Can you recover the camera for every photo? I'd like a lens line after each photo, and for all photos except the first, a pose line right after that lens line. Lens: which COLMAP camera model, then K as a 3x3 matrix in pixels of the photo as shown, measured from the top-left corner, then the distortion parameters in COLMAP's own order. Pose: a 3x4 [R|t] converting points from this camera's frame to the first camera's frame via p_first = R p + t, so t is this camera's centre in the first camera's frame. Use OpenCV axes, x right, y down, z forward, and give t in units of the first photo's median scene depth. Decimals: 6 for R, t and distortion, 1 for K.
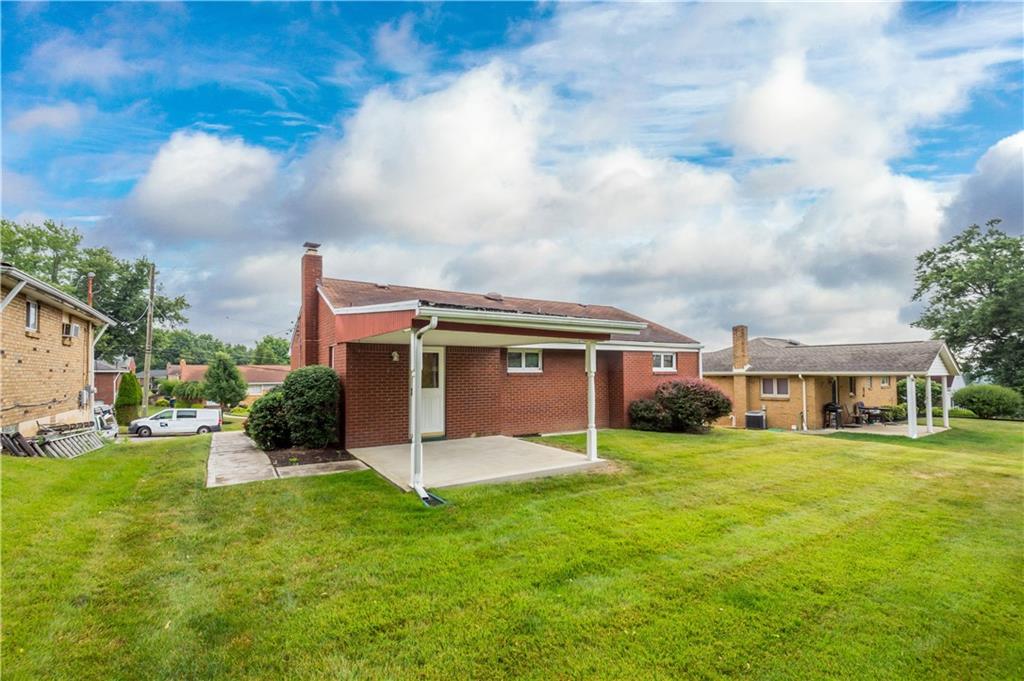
lens RADIAL K [[447.3, 0, 510.5], [0, 447.3, 346.9], [0, 0, 1]] dist [-0.003818, -0.000084]
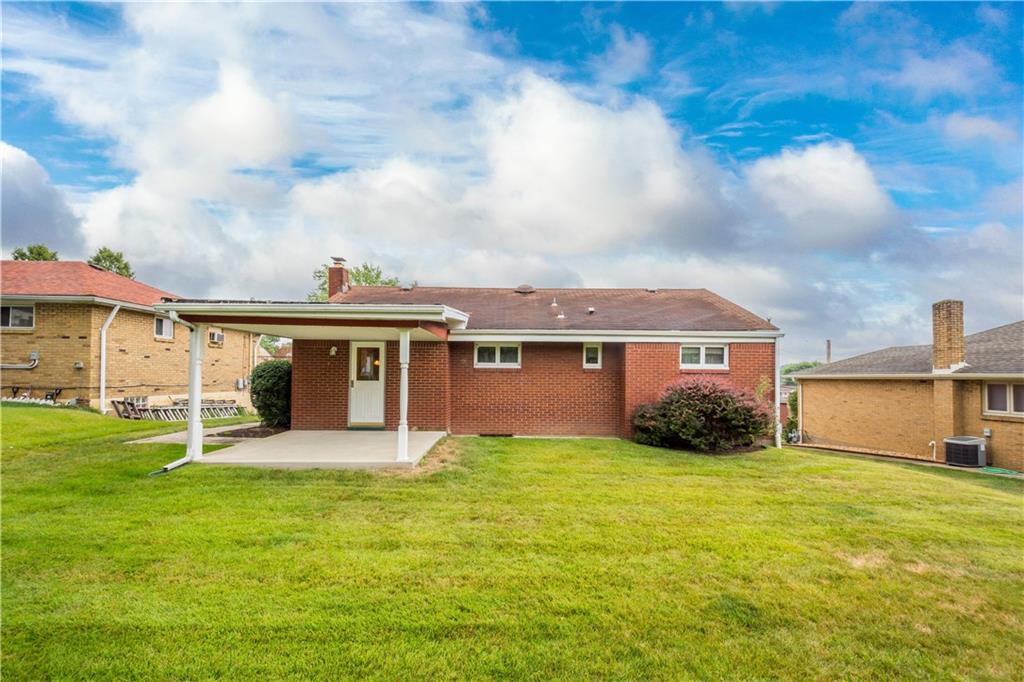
lens RADIAL K [[447.3, 0, 515.9], [0, 447.3, 362.9], [0, 0, 1]] dist [-0.003818, -0.000084]
pose [[0.848997, -0.000518, -0.528398, 0.507746], [0.016736, 0.999524, 0.025912, 0.021197], [0.528133, -0.030842, 0.848601, 0.210651]]
